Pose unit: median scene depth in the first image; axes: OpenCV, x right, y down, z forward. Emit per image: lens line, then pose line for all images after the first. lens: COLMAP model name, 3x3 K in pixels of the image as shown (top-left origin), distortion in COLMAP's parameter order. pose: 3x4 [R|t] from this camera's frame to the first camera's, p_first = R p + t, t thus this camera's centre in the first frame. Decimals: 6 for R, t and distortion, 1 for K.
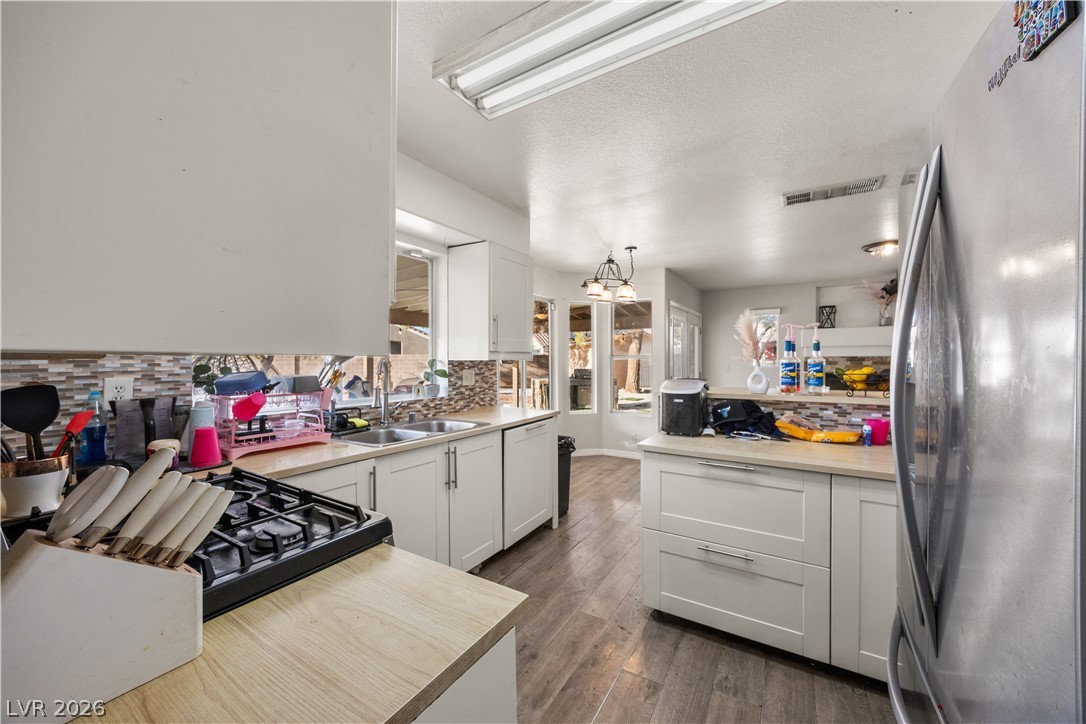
lens RADIAL K [[415.0, 0, 544.8], [0, 415.0, 359.6], [0, 0, 1]] dist [-0.003786, -0.000592]
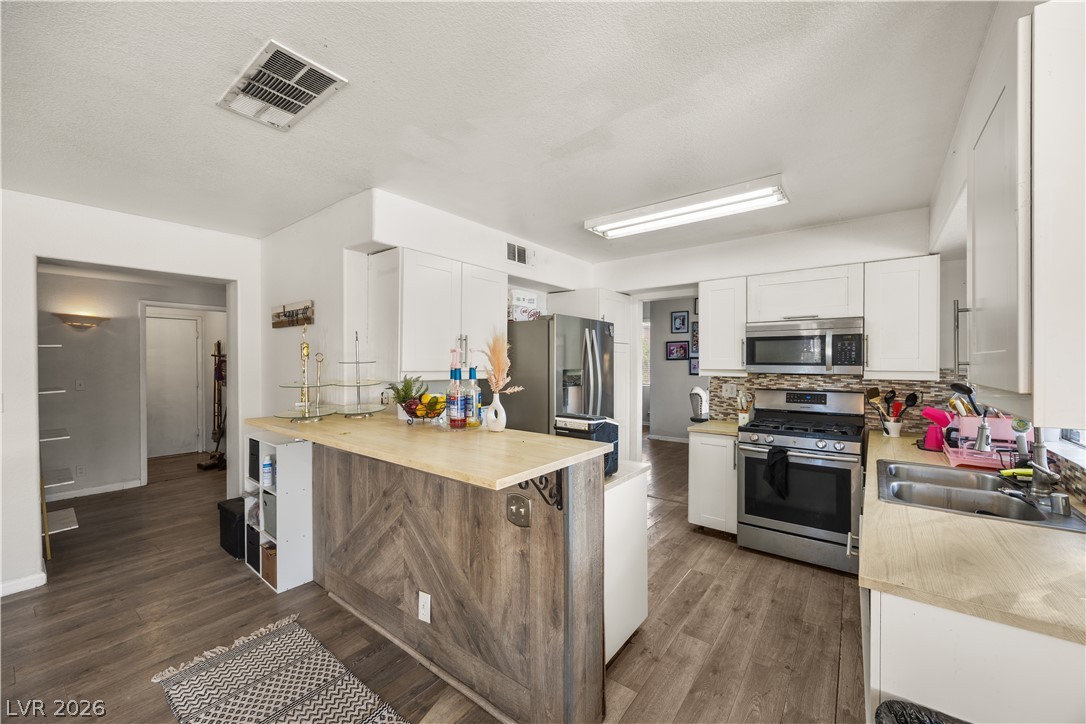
lens RADIAL K [[415.0, 0, 551.6], [0, 415.0, 364.2], [0, 0, 1]] dist [-0.003786, -0.000592]
pose [[-0.995402, 0.000500, 0.095787, 0.233483], [0.000898, 0.999991, 0.004104, -0.036676], [-0.095784, 0.004171, -0.995393, 1.290476]]
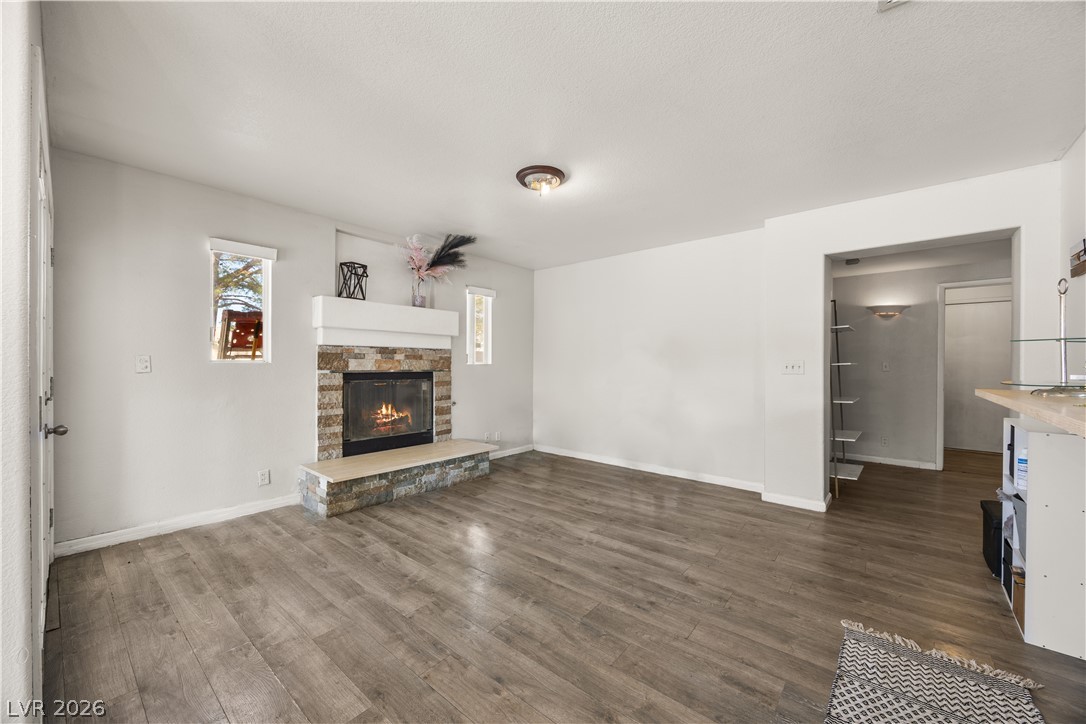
lens RADIAL K [[415.0, 0, 559.5], [0, 415.0, 364.6], [0, 0, 1]] dist [-0.003786, -0.000592]
pose [[0.131393, -0.000004, 0.991330, 0.199011], [-0.007410, 0.999972, 0.000986, 0.033417], [-0.991303, -0.007475, 0.131390, 1.110263]]
